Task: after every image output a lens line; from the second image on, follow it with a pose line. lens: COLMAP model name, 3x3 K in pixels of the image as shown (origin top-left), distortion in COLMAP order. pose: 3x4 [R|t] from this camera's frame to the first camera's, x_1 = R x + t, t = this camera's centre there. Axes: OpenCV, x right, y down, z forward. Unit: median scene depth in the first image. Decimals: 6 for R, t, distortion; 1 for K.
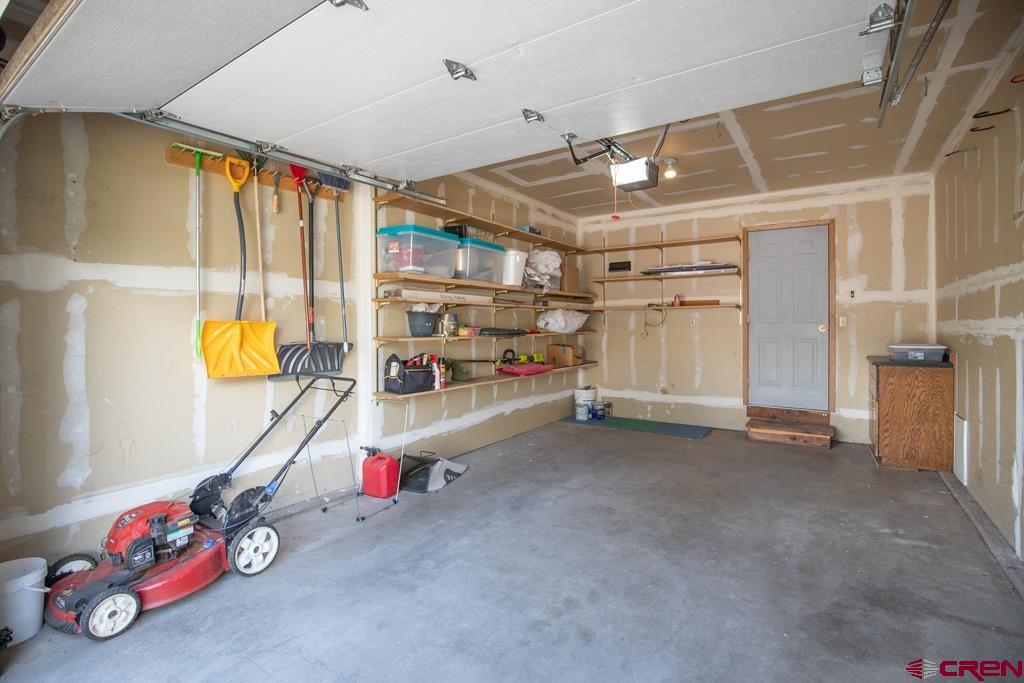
lens RADIAL K [[479.3, 0, 511.7], [0, 479.3, 316.9], [0, 0, 1]] dist [-0.026875, 0.000059]
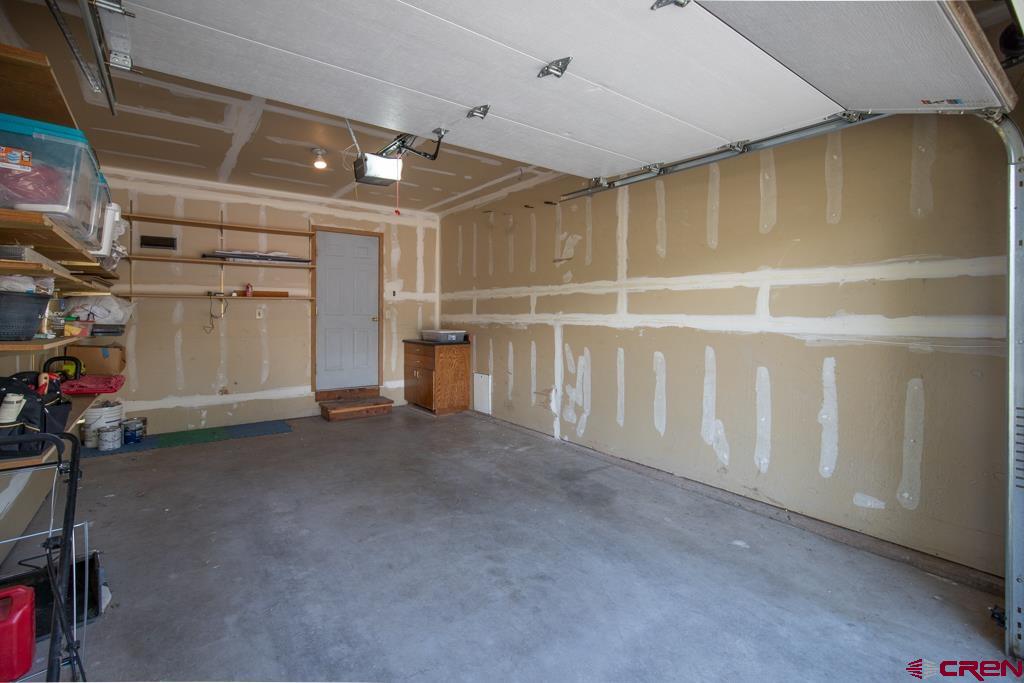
lens RADIAL K [[438.0, 0, 541.2], [0, 438.0, 311.3], [0, 0, 1]] dist [-0.009975, 0.000320]
pose [[0.341927, 0.011980, 0.939650, -0.356337], [-0.017993, 0.999819, -0.006200, 0.002244], [-0.939554, -0.014788, 0.342080, 0.253202]]
